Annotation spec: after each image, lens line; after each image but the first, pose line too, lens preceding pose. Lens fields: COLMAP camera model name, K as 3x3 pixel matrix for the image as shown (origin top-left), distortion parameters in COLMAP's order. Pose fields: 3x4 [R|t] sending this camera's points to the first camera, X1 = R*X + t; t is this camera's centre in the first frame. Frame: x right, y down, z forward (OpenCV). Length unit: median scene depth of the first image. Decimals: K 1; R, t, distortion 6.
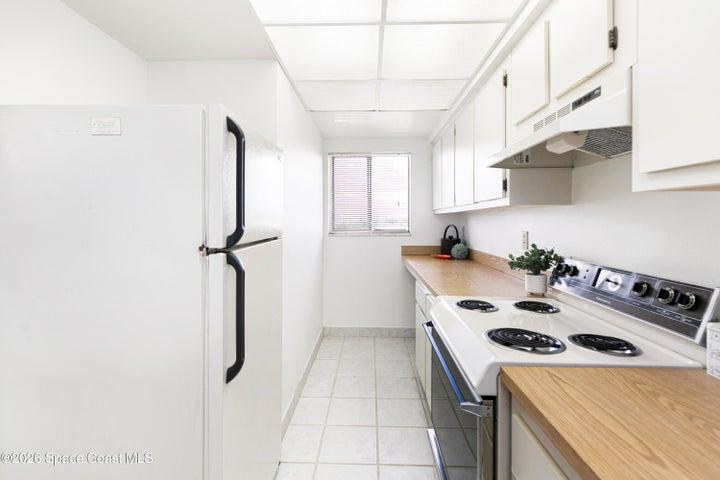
lens RADIAL K [[336.6, 0, 359.5], [0, 336.6, 219.9], [0, 0, 1]] dist [-0.000130, -0.000007]
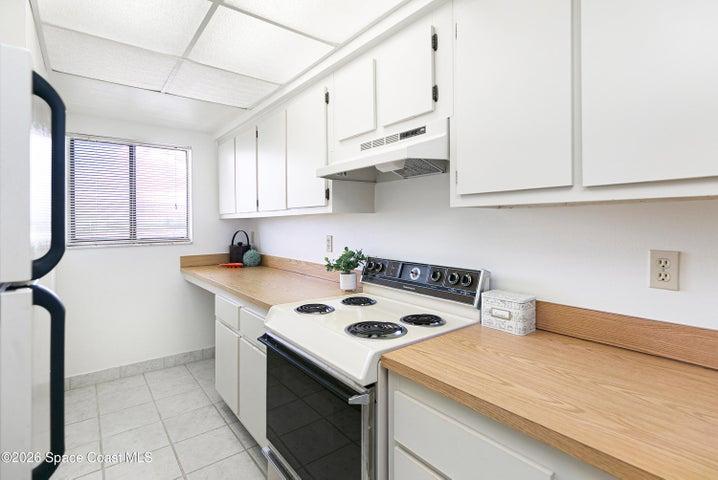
lens RADIAL K [[352.7, 0, 360.1], [0, 352.7, 222.6], [0, 0, 1]] dist [0.003532, -0.000069]
pose [[0.762157, -0.006189, 0.647363, -0.254393], [0.007334, 0.999973, 0.000926, -0.013474], [-0.647351, 0.004042, 0.762182, 0.071661]]
